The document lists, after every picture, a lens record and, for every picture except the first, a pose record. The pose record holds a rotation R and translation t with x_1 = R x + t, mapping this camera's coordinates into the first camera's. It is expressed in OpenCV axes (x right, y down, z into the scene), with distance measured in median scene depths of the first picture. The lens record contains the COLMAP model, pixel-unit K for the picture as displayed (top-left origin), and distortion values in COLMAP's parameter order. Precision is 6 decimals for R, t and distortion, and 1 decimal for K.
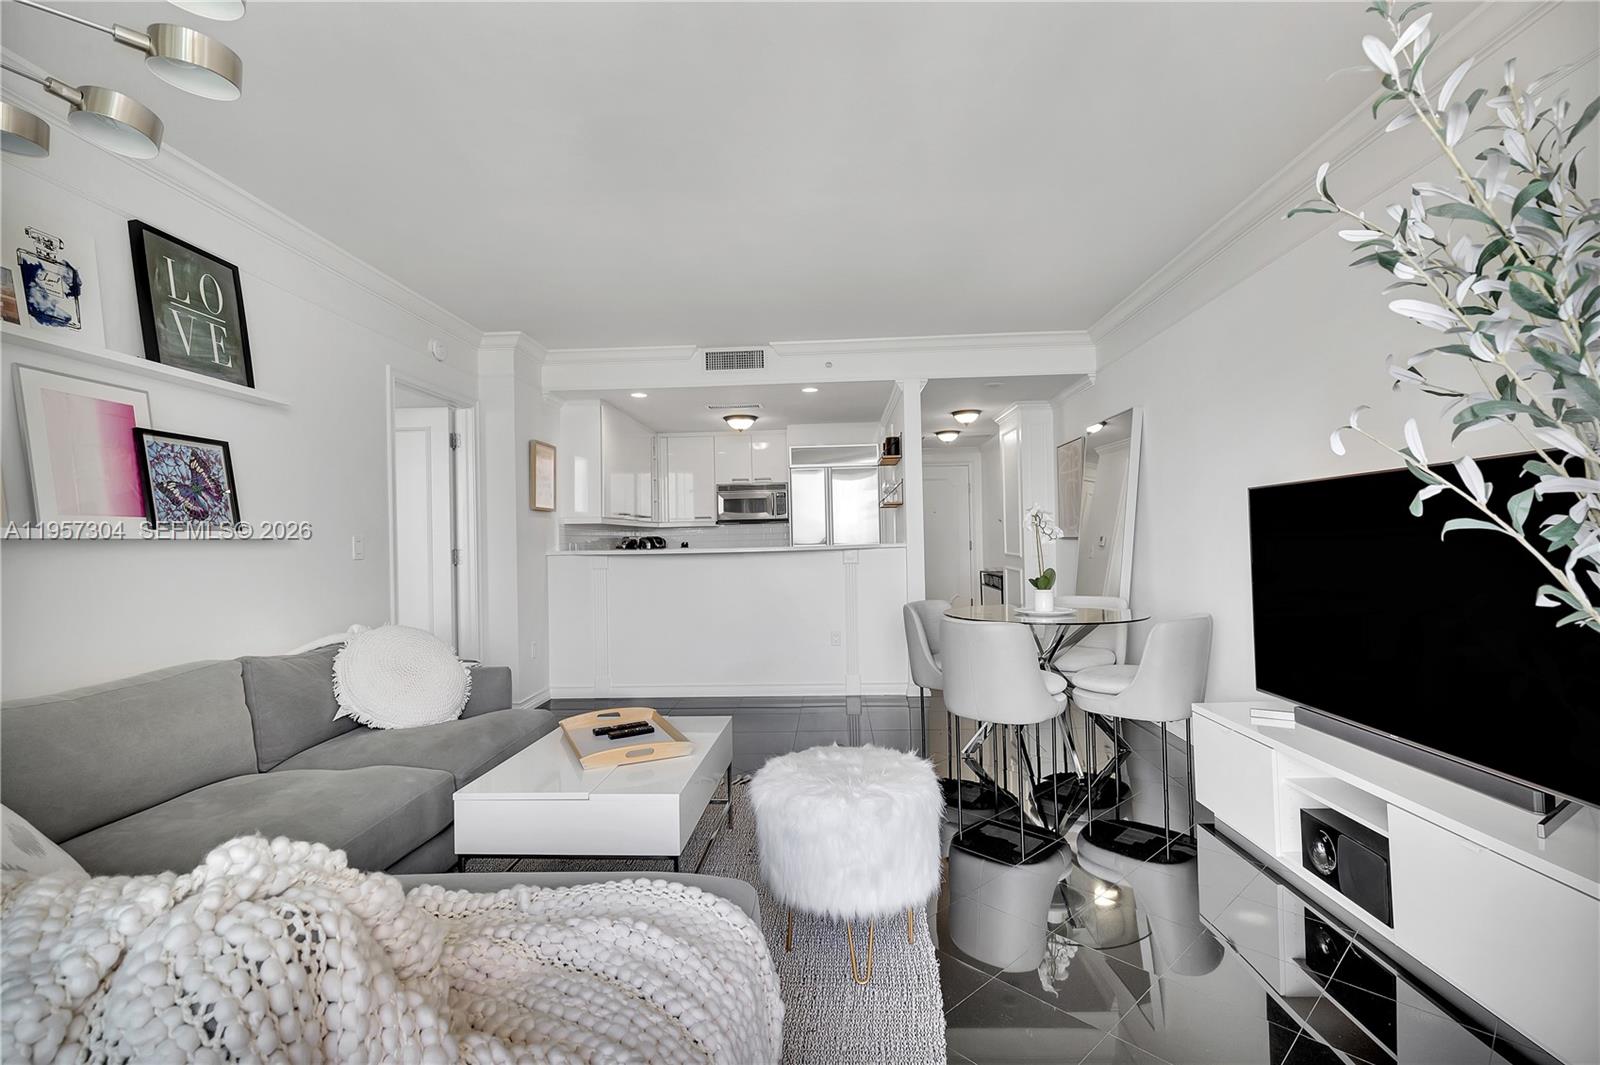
lens RADIAL K [[718.2, 0, 803.0], [0, 718.2, 529.3], [0, 0, 1]] dist [0.003090, -0.000601]
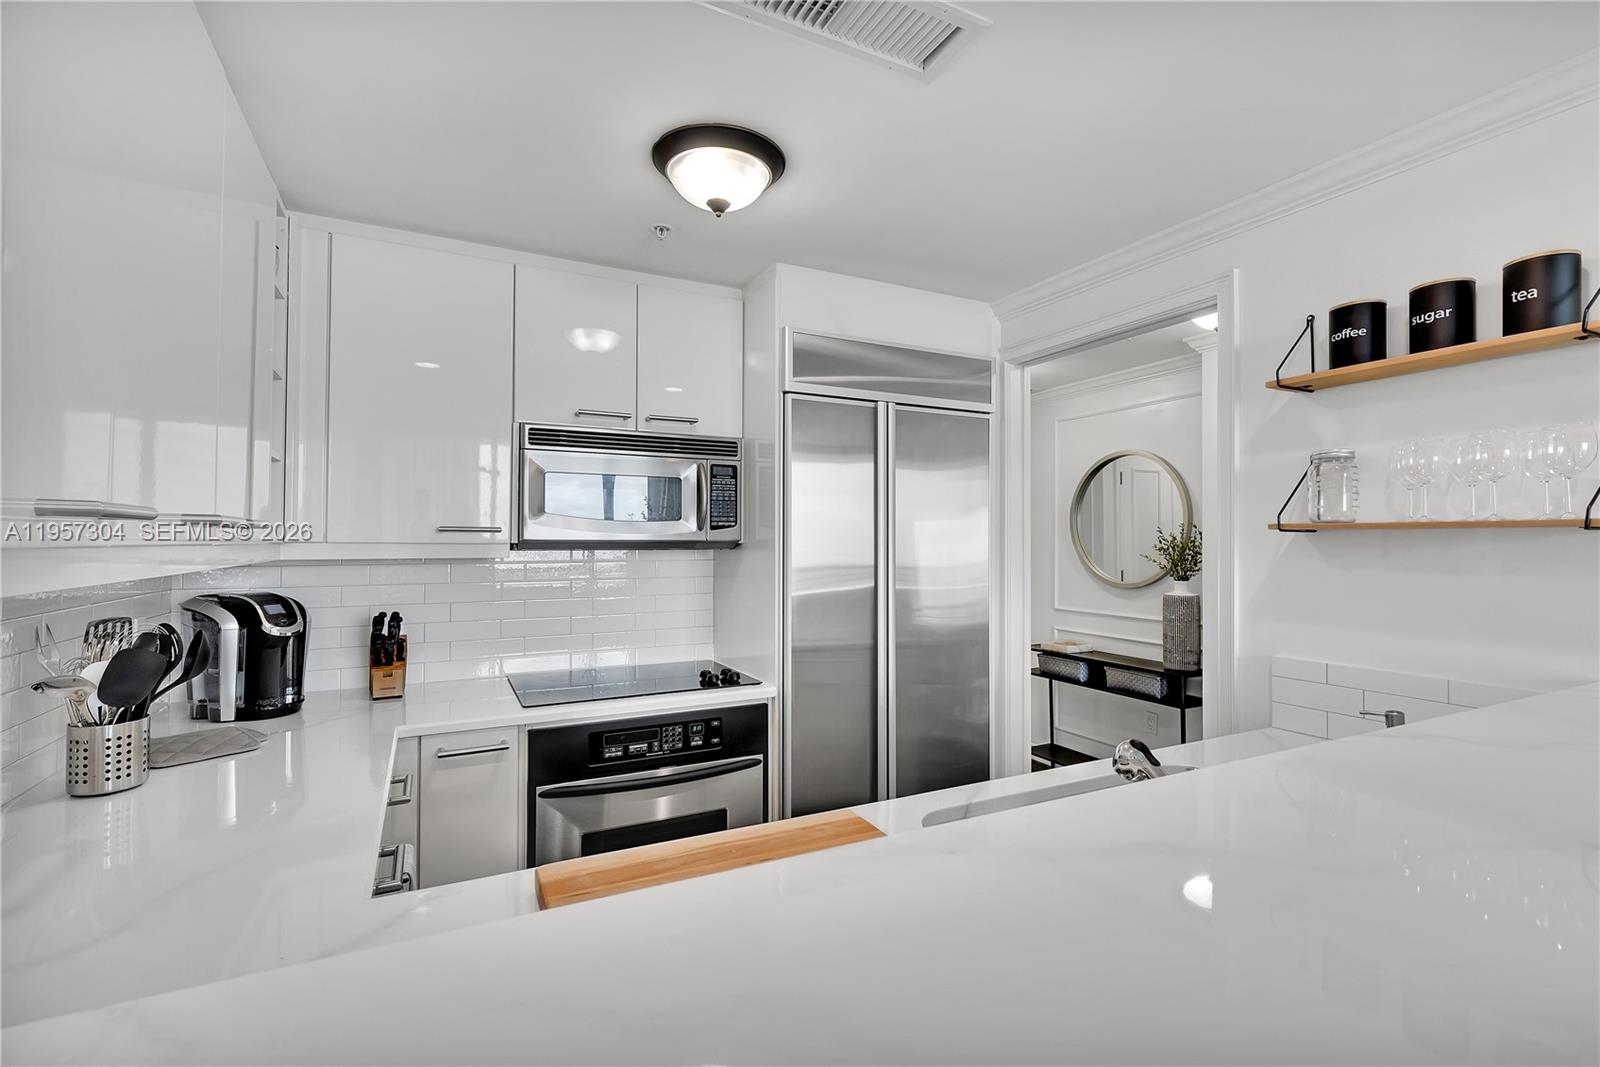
lens RADIAL K [[718.2, 0, 803.0], [0, 718.2, 530.3], [0, 0, 1]] dist [0.003090, -0.000601]
pose [[0.867084, 0.033475, 0.497036, -0.452191], [-0.030790, 0.999433, -0.013598, -0.044817], [-0.497209, -0.003513, 0.867624, 1.843979]]
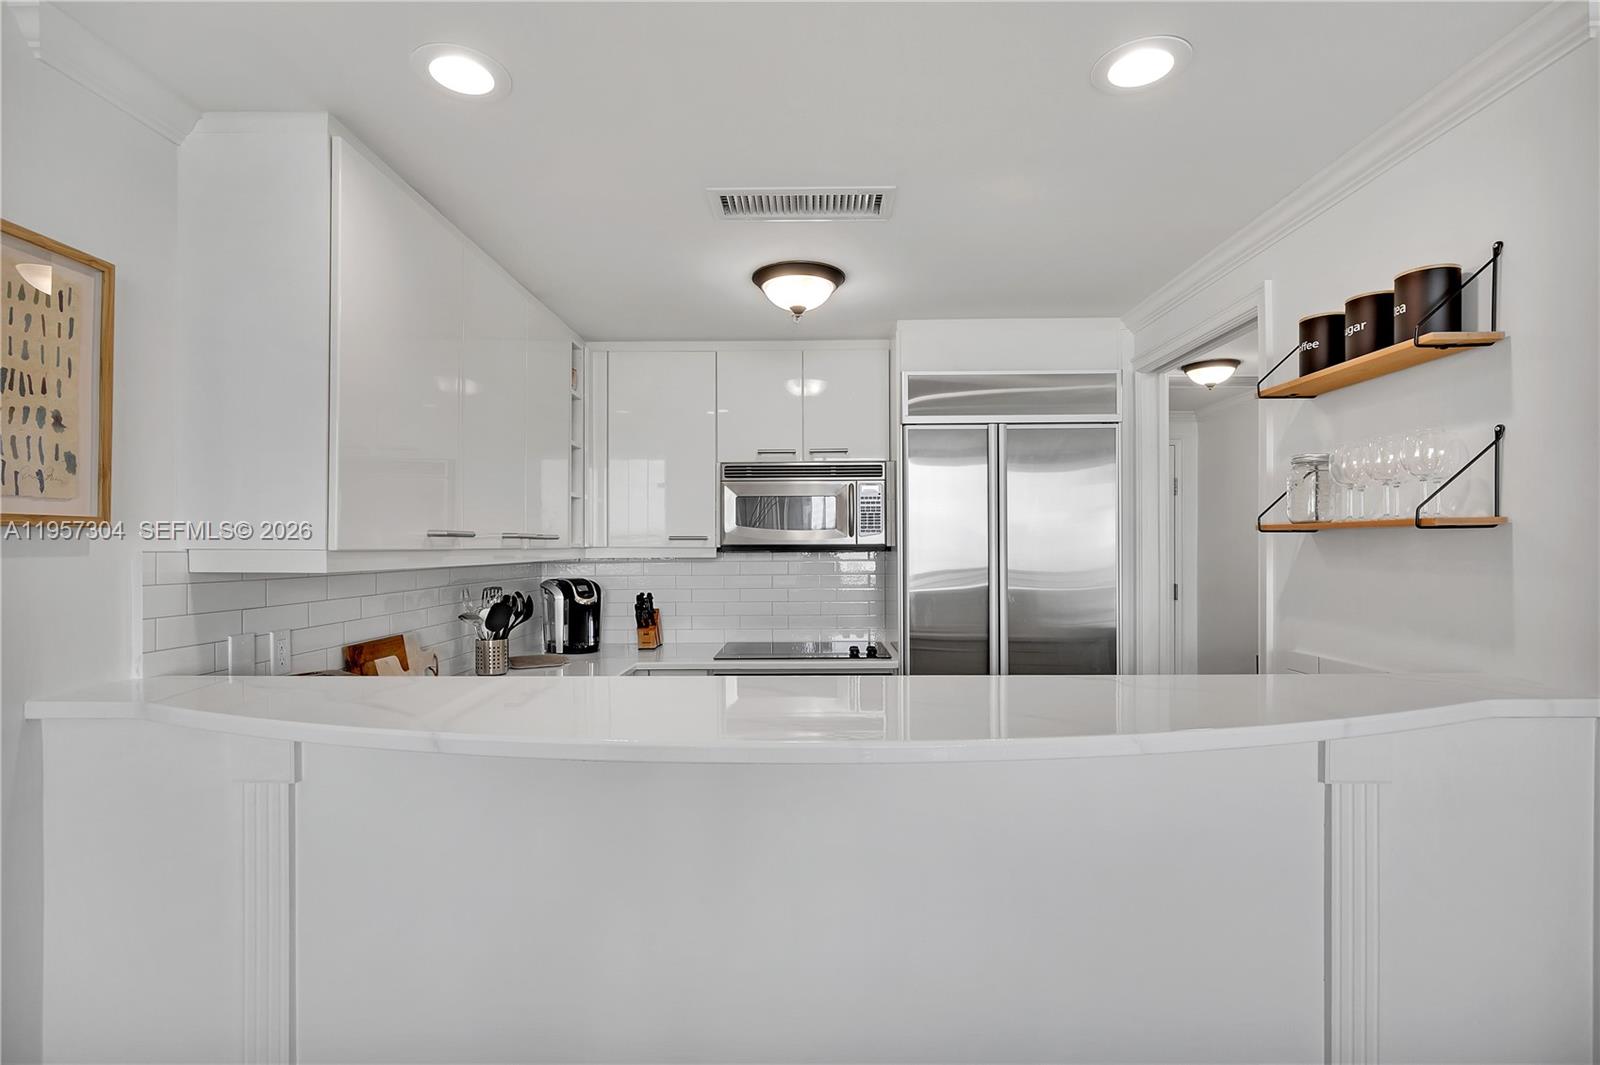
lens RADIAL K [[761.2, 0, 805.3], [0, 761.2, 538.5], [0, 0, 1]] dist [0.001130, 0.000163]
pose [[0.999250, 0.019198, 0.033620, -0.225941], [-0.019378, 0.999800, 0.005036, -0.054533], [-0.033517, -0.005683, 0.999422, 1.465494]]
